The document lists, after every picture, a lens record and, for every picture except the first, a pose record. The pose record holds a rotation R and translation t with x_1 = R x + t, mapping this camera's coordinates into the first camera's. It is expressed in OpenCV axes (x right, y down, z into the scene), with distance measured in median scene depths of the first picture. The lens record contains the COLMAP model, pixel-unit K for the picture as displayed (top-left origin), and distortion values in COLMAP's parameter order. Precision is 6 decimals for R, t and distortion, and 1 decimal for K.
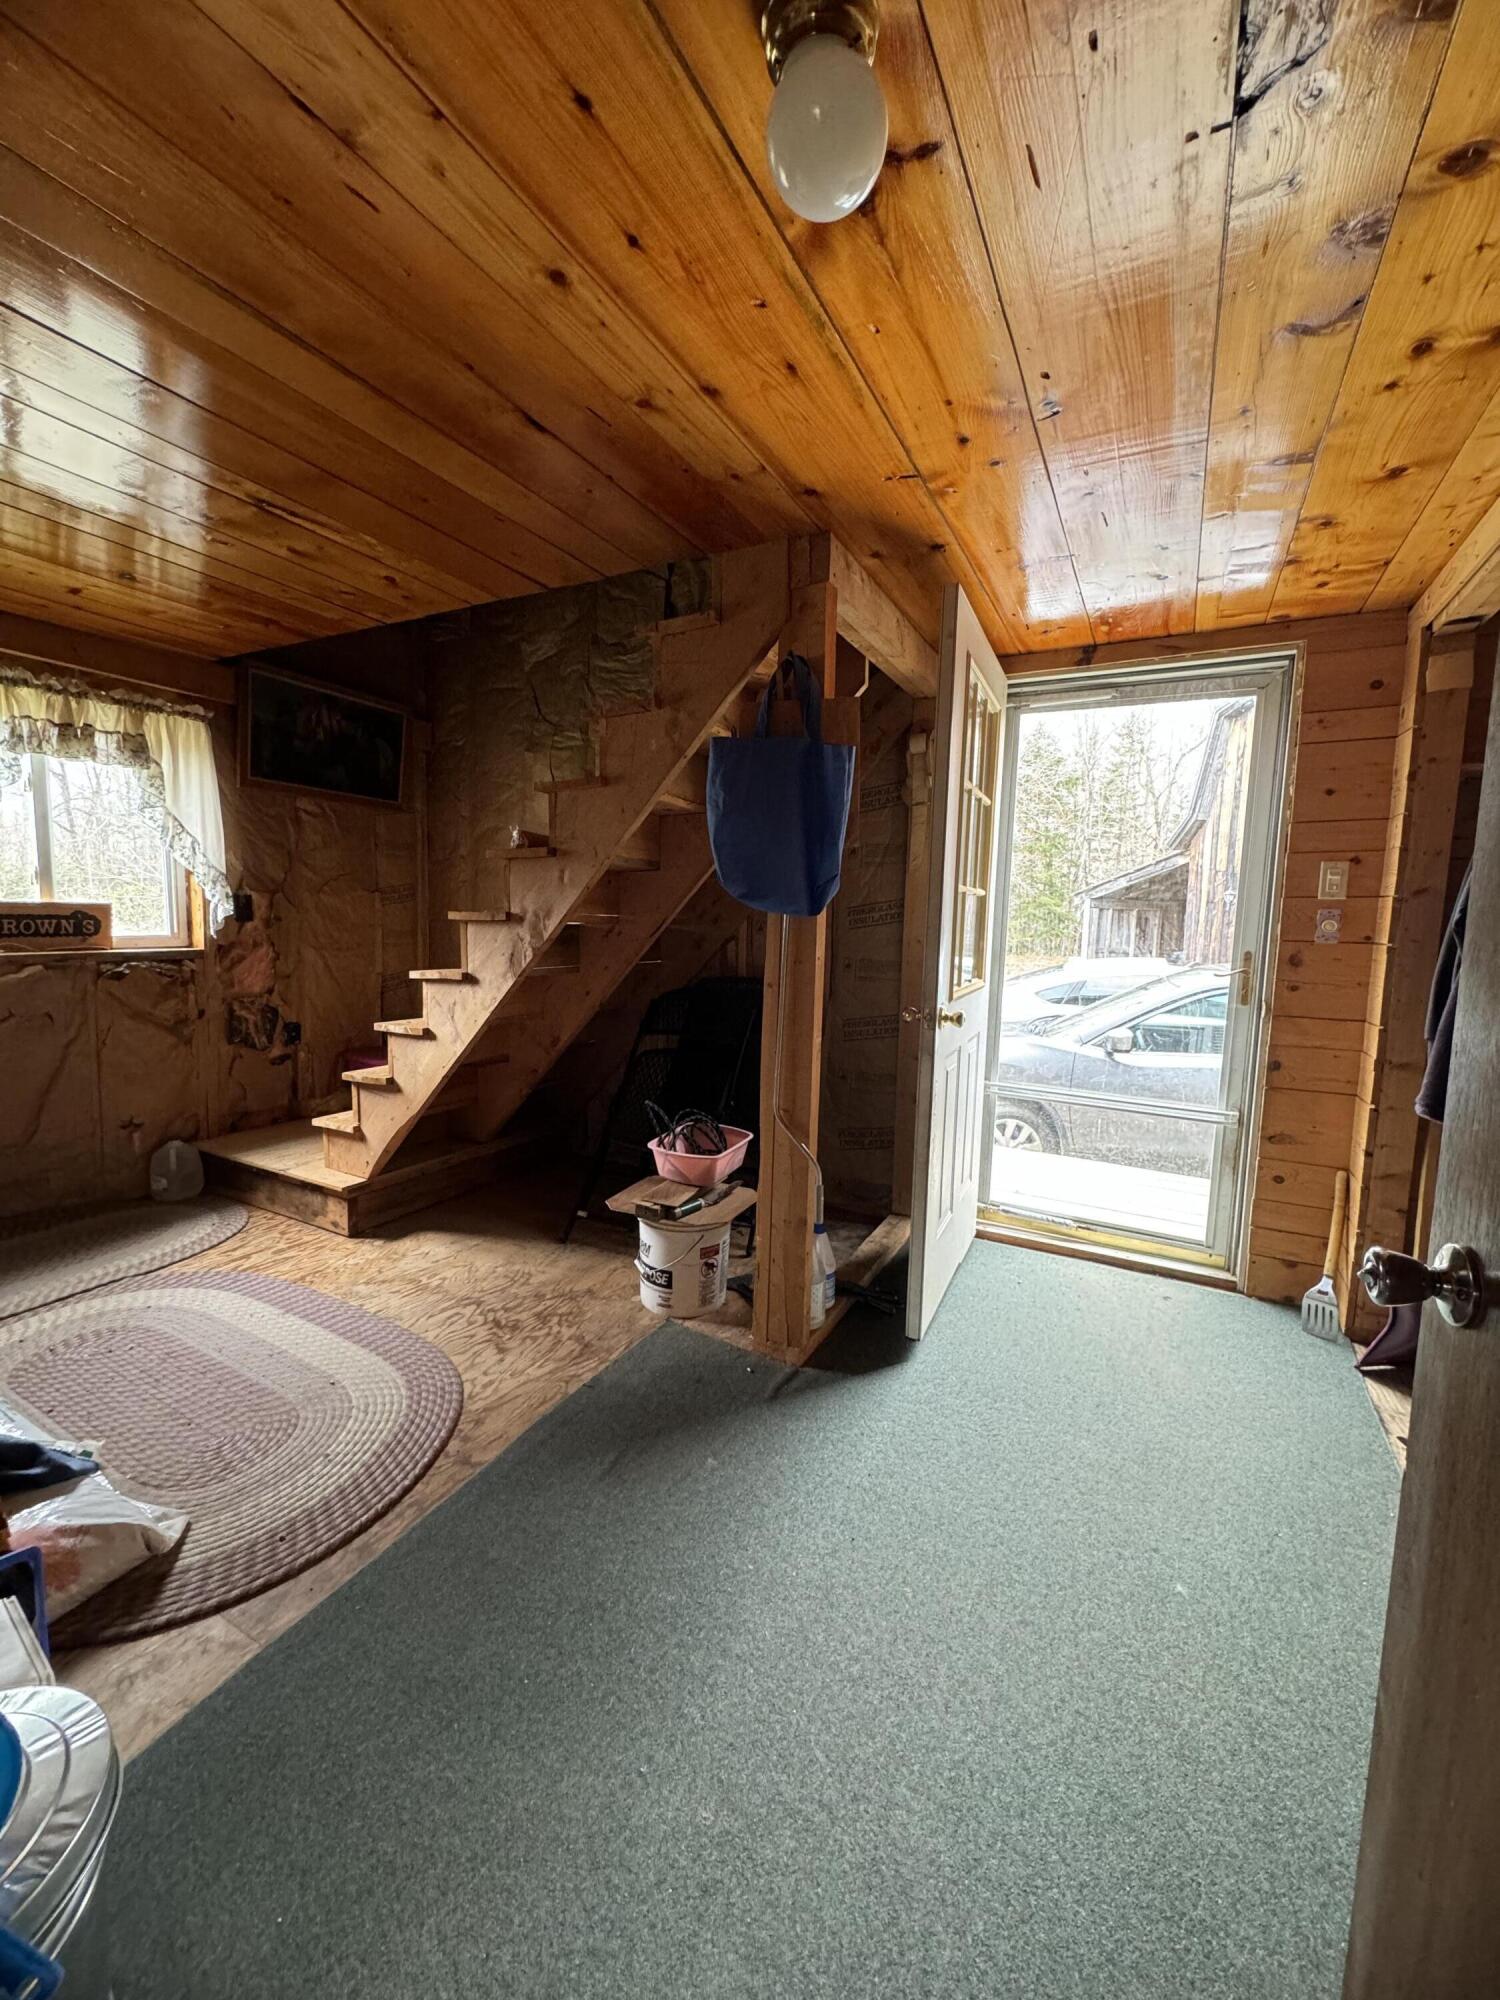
lens RADIAL K [[798.8, 0, 756.7], [0, 798.8, 997.8], [0, 0, 1]] dist [-0.001056, 0.000014]
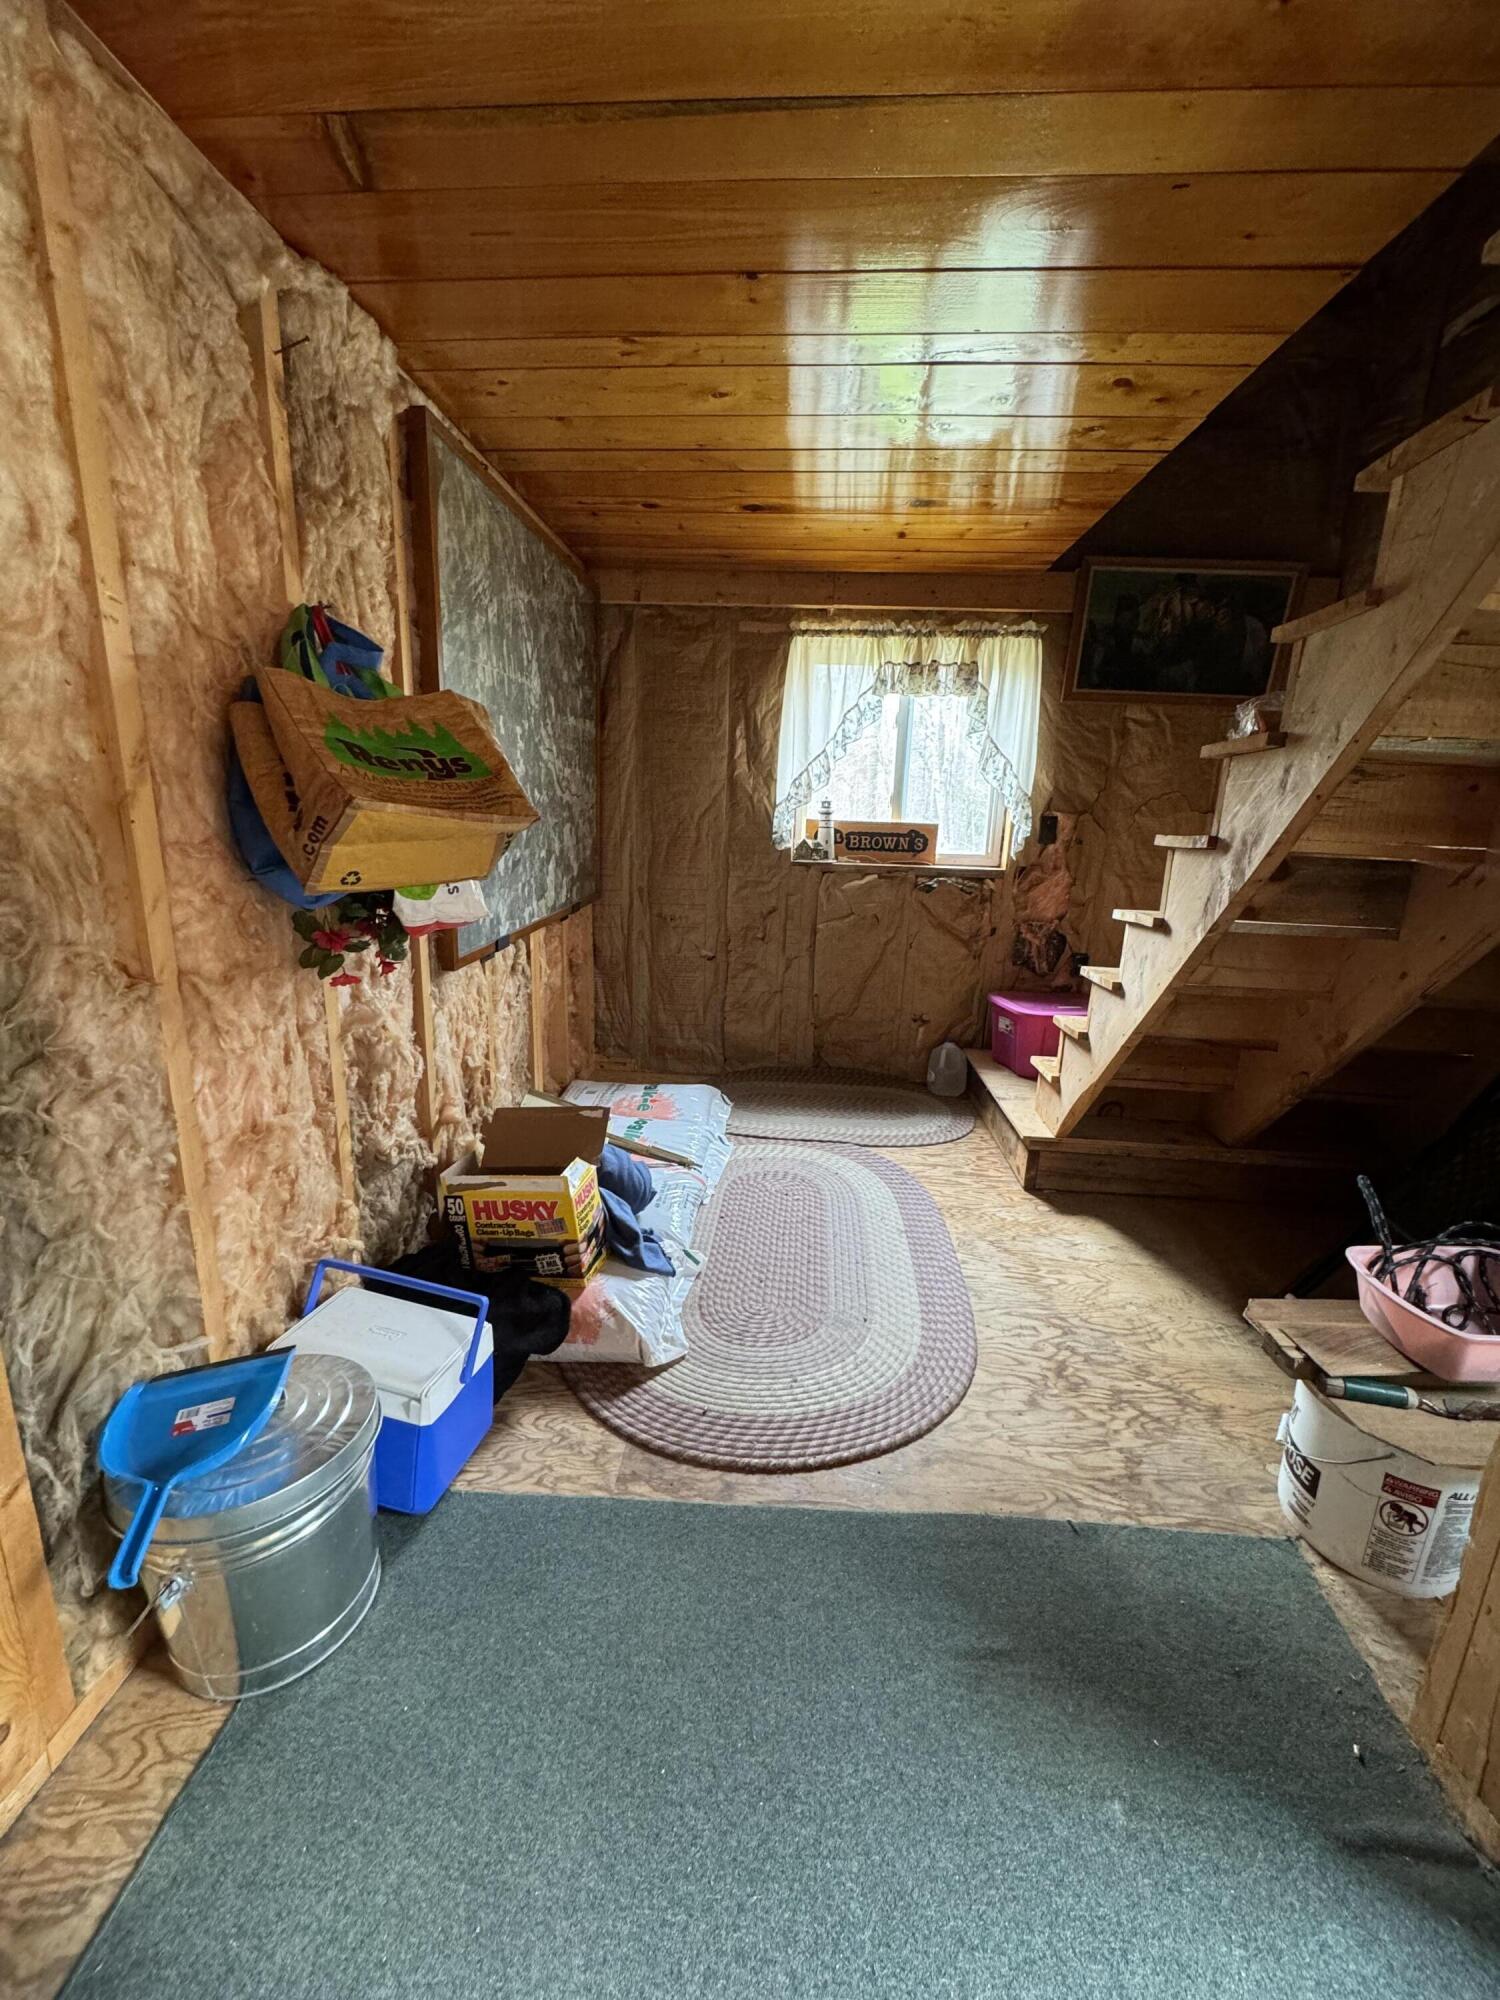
lens RADIAL K [[798.8, 0, 752.6], [0, 798.8, 998.2], [0, 0, 1]] dist [-0.001056, 0.000014]
pose [[0.409018, 0.197710, -0.890851, 0.150634], [-0.118666, 0.979481, 0.162897, -0.032989], [0.904778, 0.039086, 0.424087, 0.326419]]
